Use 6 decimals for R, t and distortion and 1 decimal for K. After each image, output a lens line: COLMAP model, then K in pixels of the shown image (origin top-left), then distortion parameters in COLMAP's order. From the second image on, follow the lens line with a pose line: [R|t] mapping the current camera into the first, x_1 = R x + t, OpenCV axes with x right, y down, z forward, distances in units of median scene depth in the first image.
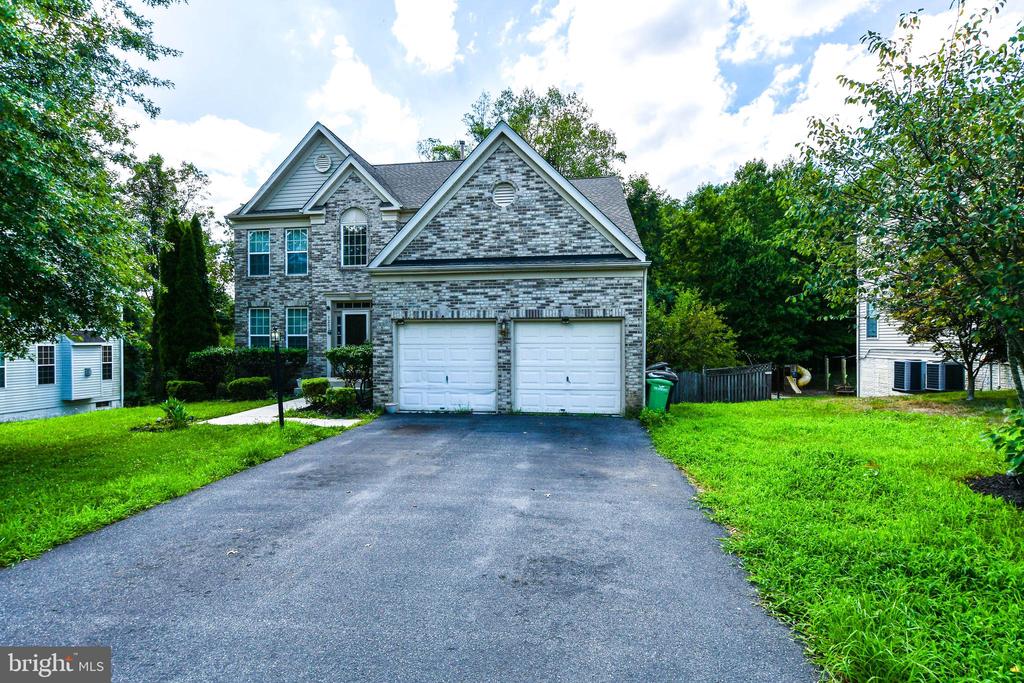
lens RADIAL K [[529.5, 0, 519.7], [0, 529.5, 340.0], [0, 0, 1]] dist [0.005160, 0.001331]
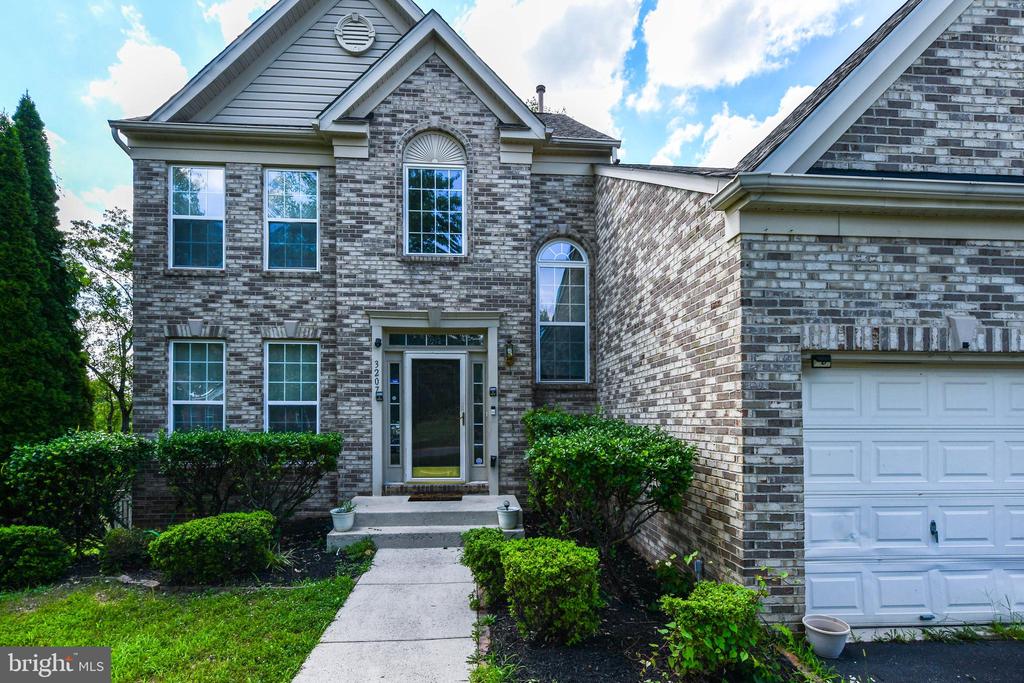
lens RADIAL K [[529.5, 0, 512.8], [0, 529.5, 408.0], [0, 0, 1]] dist [0.005160, 0.001331]
pose [[0.972348, 0.006405, 0.233449, -0.354735], [-0.004213, 0.999942, -0.009889, -0.000710], [-0.233499, 0.008632, 0.972319, 0.533954]]
